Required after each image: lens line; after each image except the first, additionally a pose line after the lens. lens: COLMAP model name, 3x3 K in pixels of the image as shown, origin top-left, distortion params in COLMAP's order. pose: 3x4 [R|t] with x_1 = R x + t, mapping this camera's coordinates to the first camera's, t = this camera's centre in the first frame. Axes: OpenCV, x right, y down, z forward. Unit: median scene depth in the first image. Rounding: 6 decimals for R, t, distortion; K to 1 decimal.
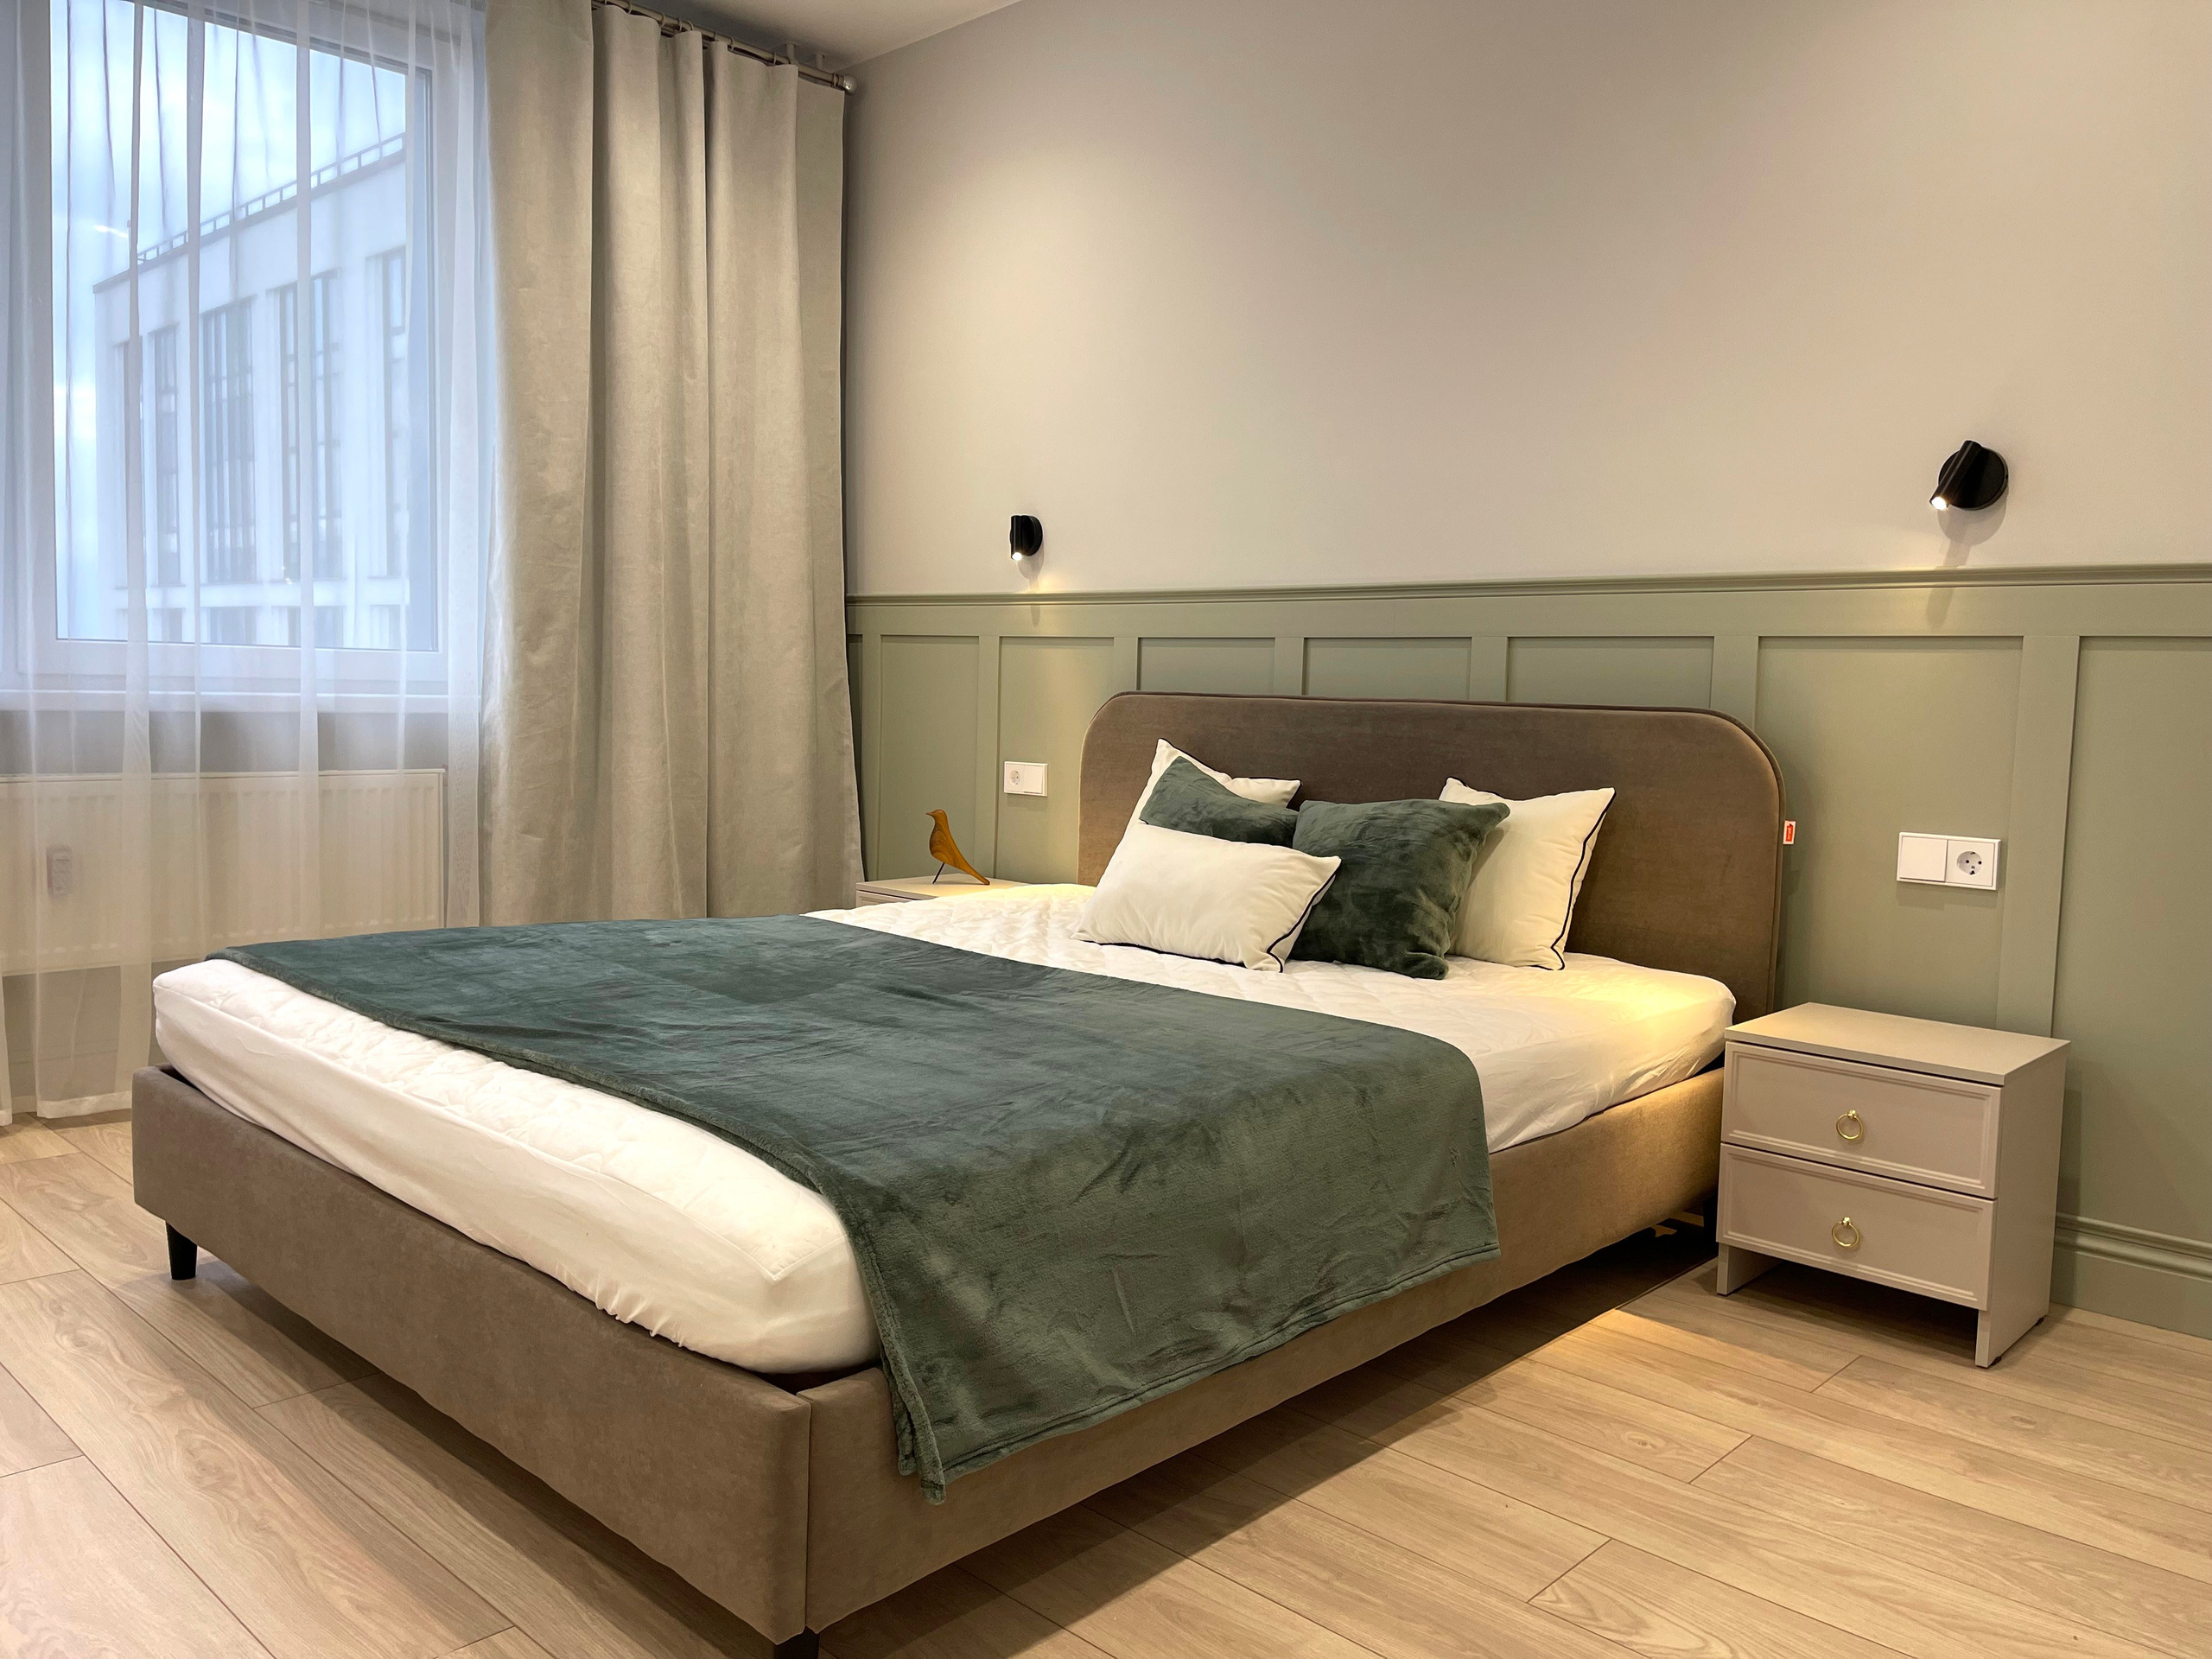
lens RADIAL K [[1632.1, 0, 1106.0], [0, 1632.1, 829.5], [0, 0, 1]] dist [0.095424, -0.145783]
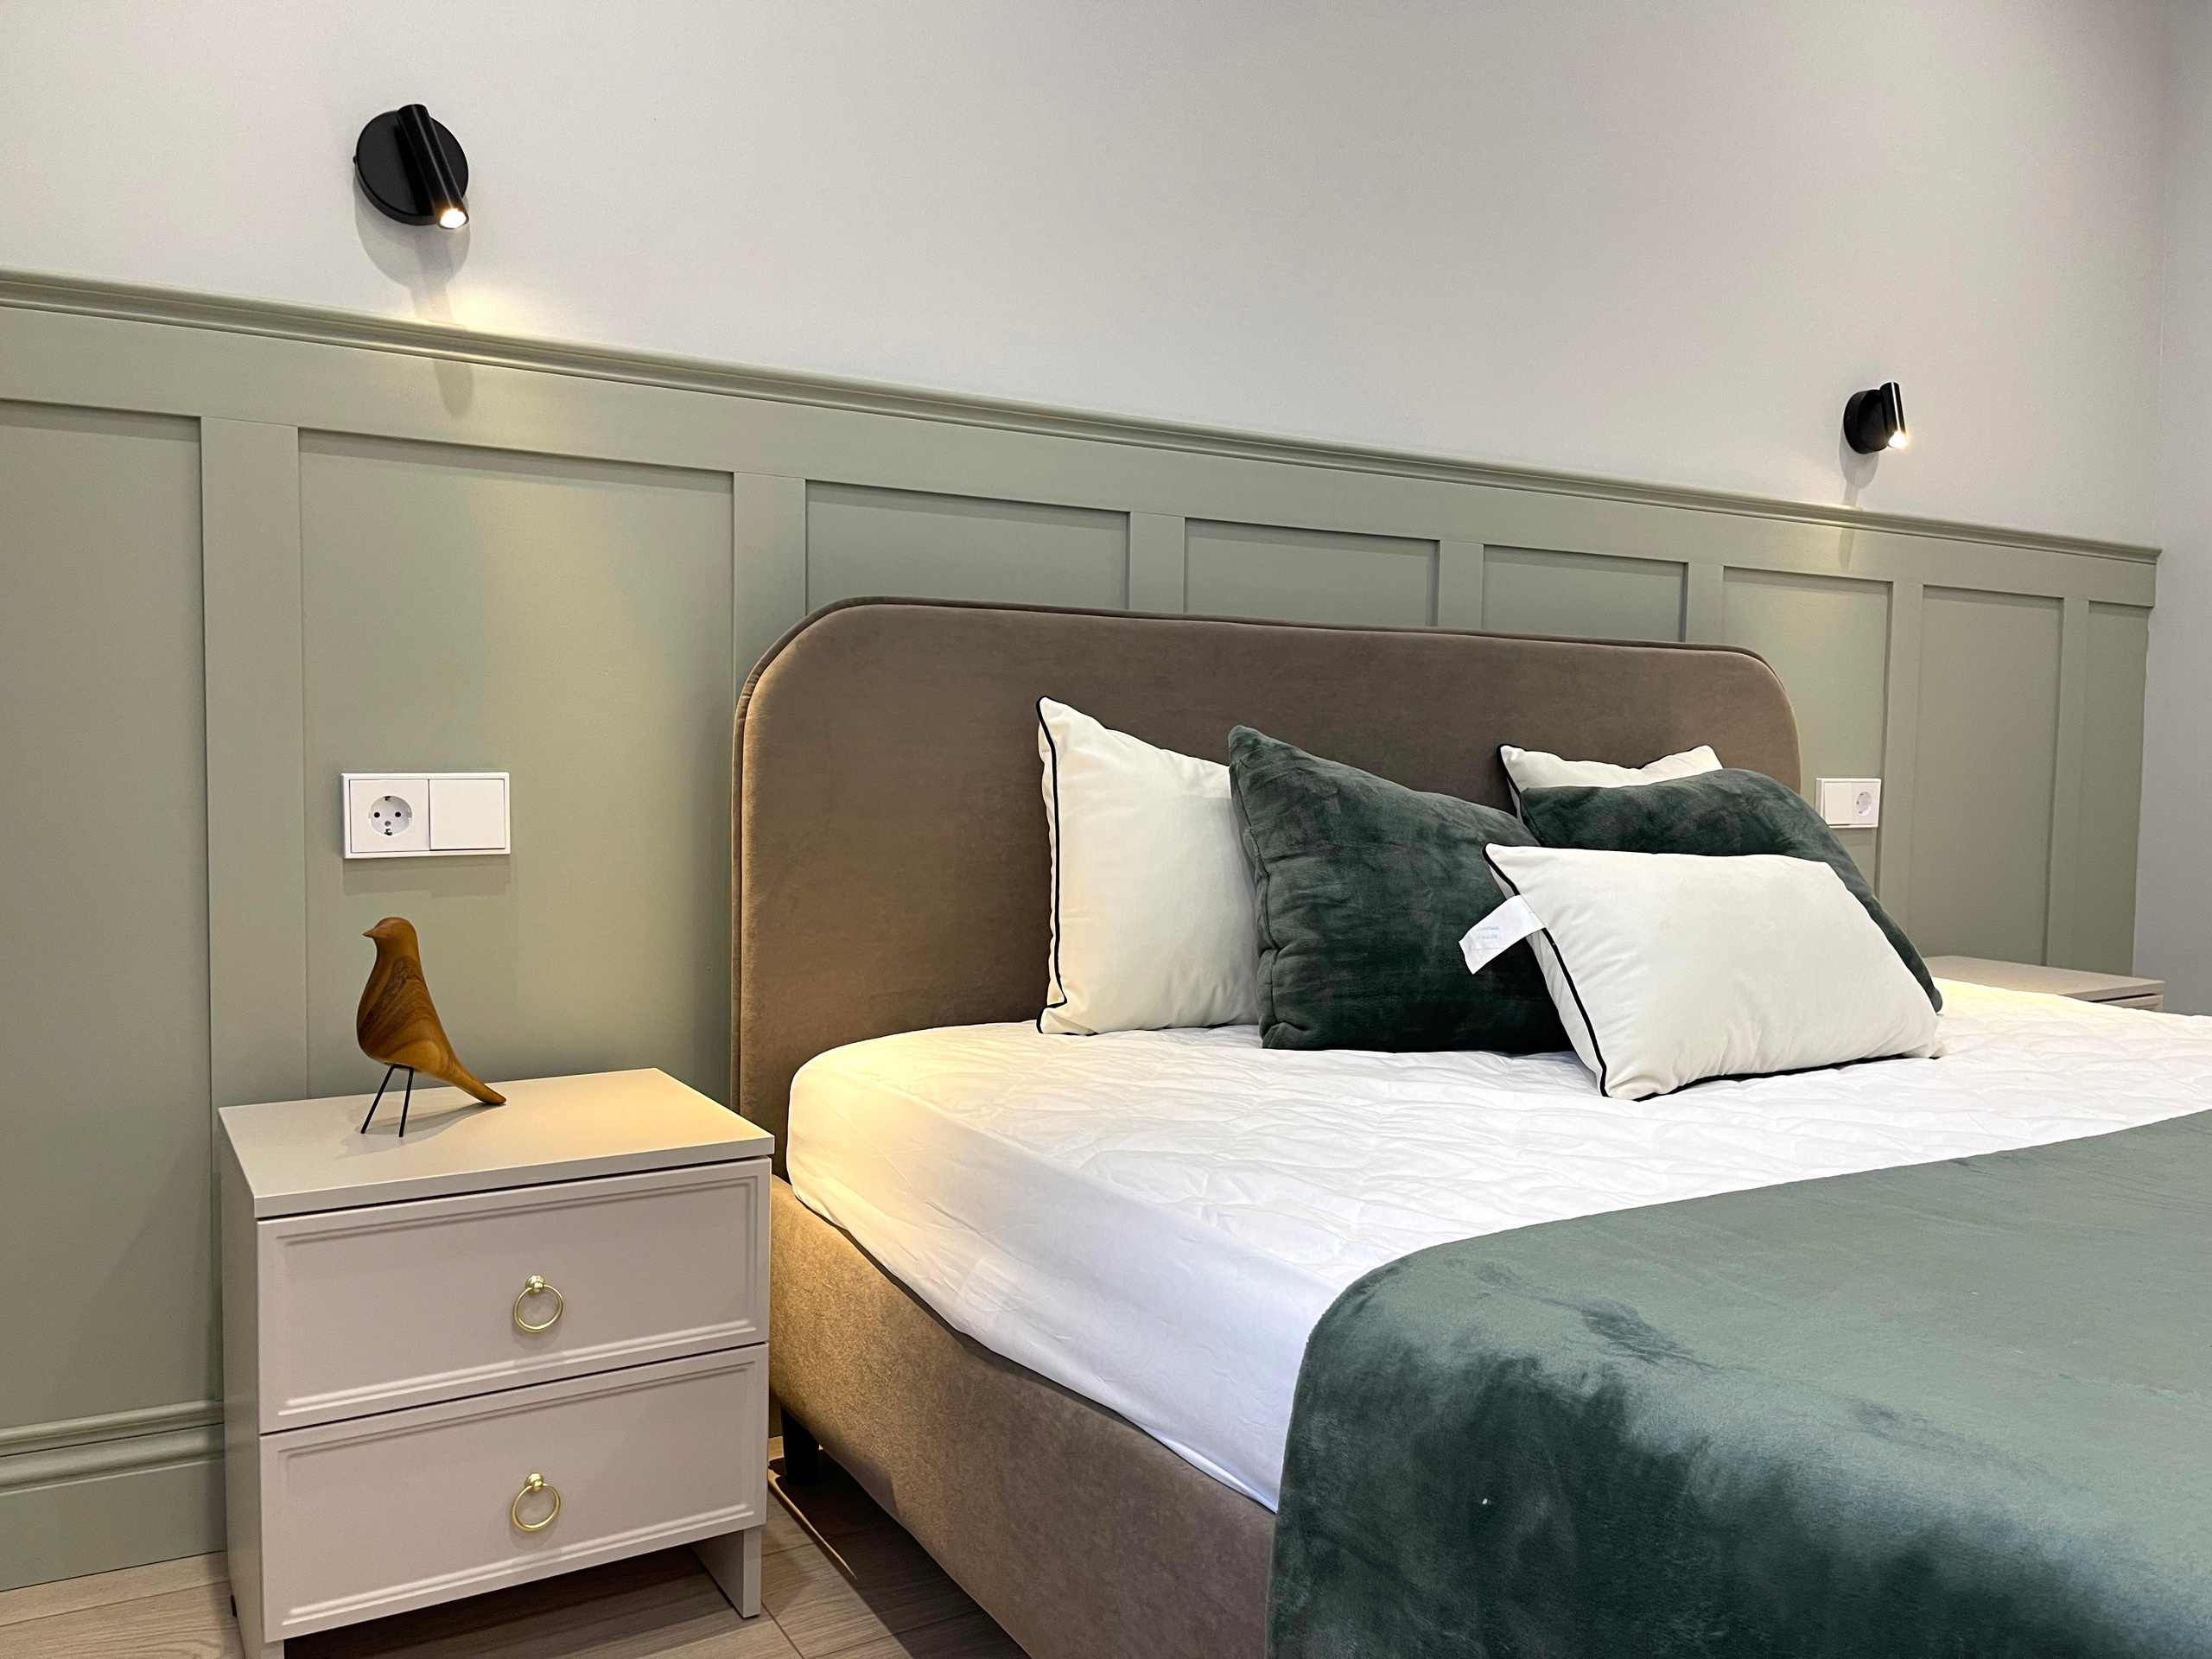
lens RADIAL K [[1632.1, 0, 1106.0], [0, 1632.1, 829.5], [0, 0, 1]] dist [0.095424, -0.145783]
pose [[0.281648, -0.079602, 0.956210, -0.382438], [0.077945, 0.995157, 0.059886, -0.039173], [-0.956347, 0.057665, 0.286489, 0.753497]]
